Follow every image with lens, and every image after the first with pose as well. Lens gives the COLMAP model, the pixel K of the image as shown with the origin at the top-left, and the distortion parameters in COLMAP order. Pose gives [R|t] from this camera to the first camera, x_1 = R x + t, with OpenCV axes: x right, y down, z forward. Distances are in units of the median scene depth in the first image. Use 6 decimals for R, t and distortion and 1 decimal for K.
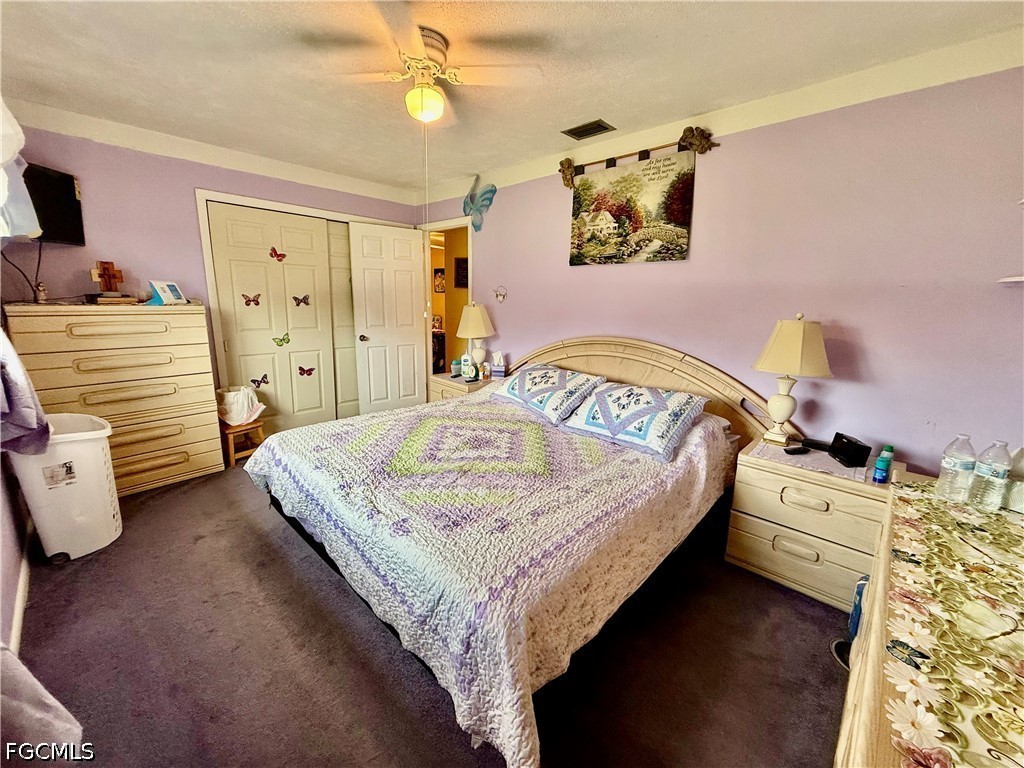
lens RADIAL K [[409.3, 0, 510.3], [0, 409.3, 379.5], [0, 0, 1]] dist [0.000134, 0.000121]
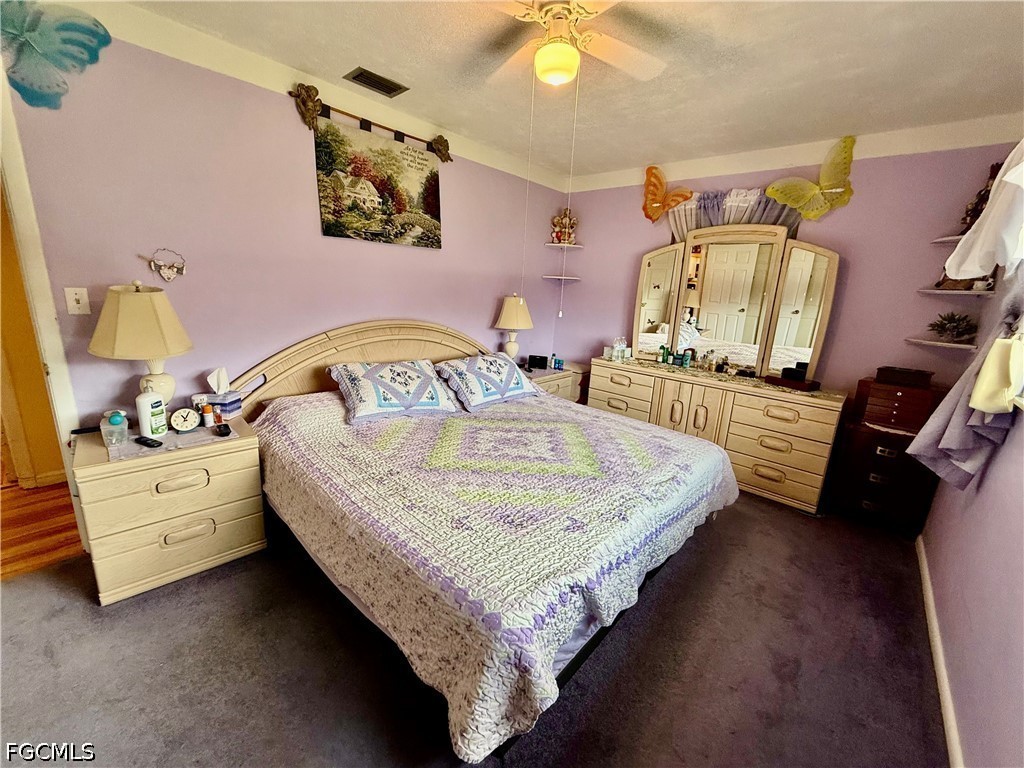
lens RADIAL K [[409.3, 0, 511.1], [0, 409.3, 379.7], [0, 0, 1]] dist [0.000134, 0.000121]
pose [[-0.023973, -0.251031, 0.967682, -0.758527], [0.142846, 0.957168, 0.251842, -0.179273], [-0.989455, 0.144266, 0.012913, 0.756148]]
